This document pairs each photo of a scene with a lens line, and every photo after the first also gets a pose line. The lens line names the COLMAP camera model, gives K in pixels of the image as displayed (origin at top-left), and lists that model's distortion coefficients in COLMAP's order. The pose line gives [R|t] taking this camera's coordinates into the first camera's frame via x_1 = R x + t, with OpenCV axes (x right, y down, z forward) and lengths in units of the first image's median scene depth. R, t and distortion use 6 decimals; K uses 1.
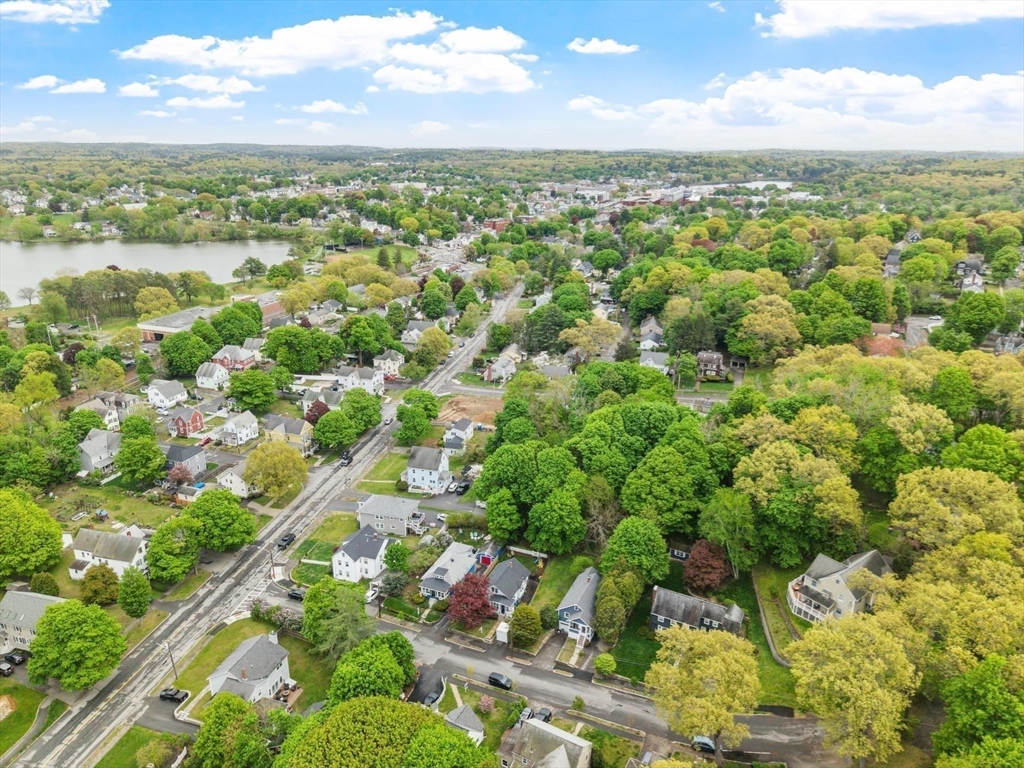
lens RADIAL K [[681.6, 0, 512.0], [0, 681.6, 384.0], [0, 0, 1]] dist [0.011878, -0.001948]
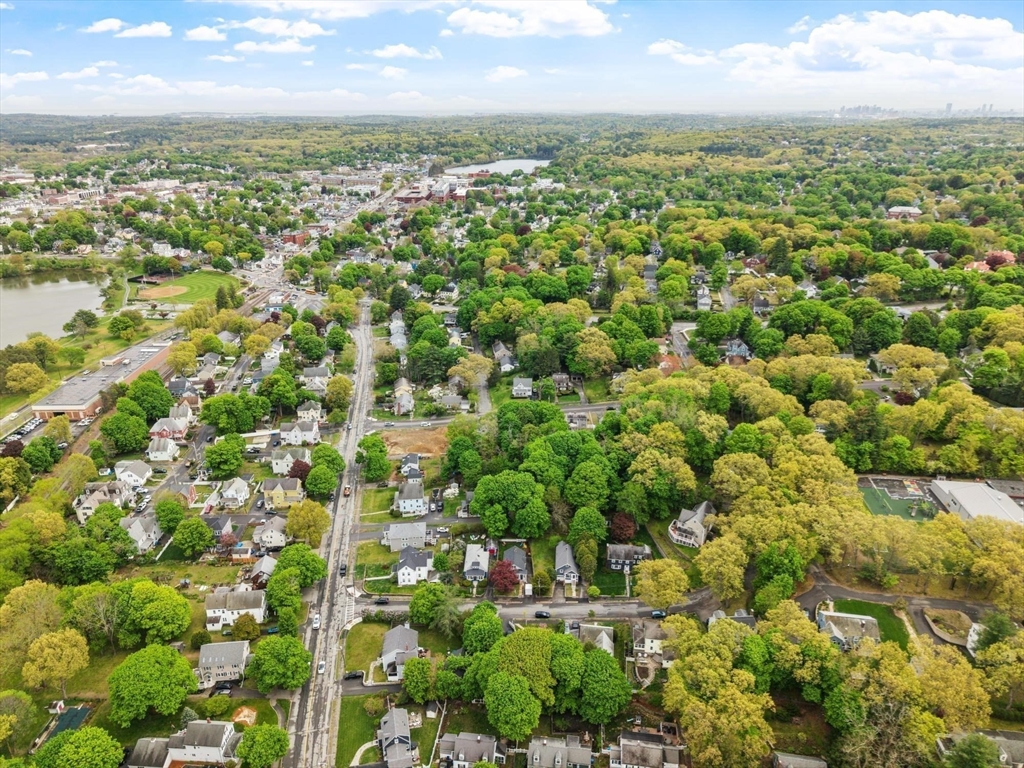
lens RADIAL K [[682.3, 0, 512.0], [0, 682.3, 384.0], [0, 0, 1]] dist [0.084098, -0.120586]
pose [[0.931676, -0.137439, 0.336288, -0.470219], [0.120443, 0.990178, 0.070997, -0.231202], [-0.342743, -0.025642, 0.939079, -0.498953]]
